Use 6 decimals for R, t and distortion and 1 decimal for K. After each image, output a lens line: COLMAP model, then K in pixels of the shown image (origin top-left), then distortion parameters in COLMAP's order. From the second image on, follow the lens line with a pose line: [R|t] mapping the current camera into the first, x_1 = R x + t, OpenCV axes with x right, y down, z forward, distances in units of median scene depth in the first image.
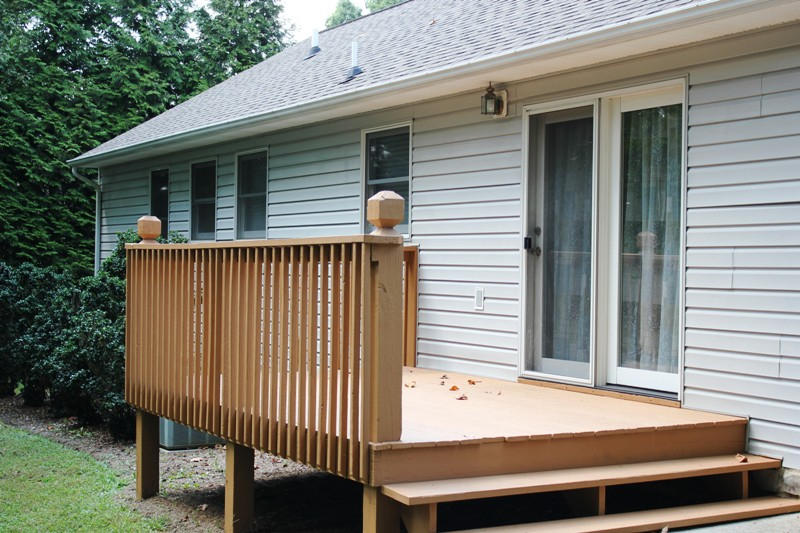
lens RADIAL K [[1278.3, 0, 399.9], [0, 1278.3, 266.3], [0, 0, 1]] dist [0.037334, 0.000000]
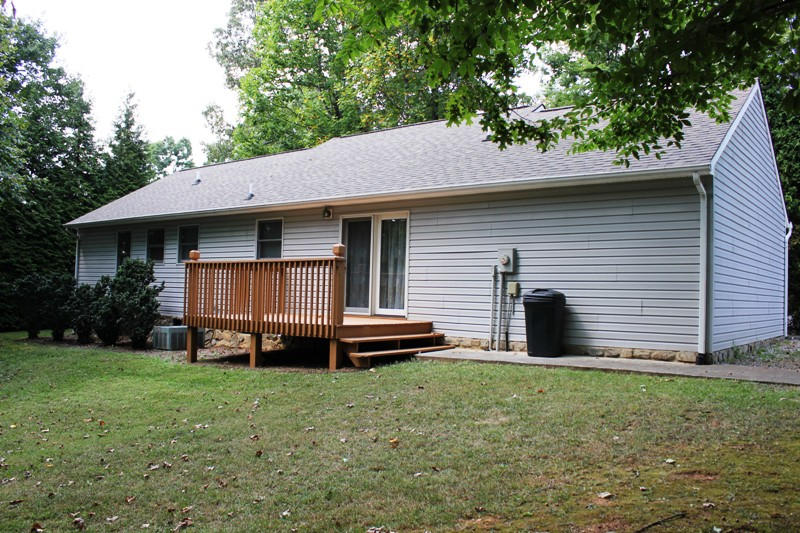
lens RADIAL K [[668.4, 0, 400.0], [0, 668.4, 266.2], [0, 0, 1]] dist [-0.094550, 0.019177]
pose [[0.920483, 0.027840, 0.389790, -0.372116], [-0.013705, 0.999145, -0.038998, 0.041615], [-0.390543, 0.030555, 0.920078, -0.396332]]
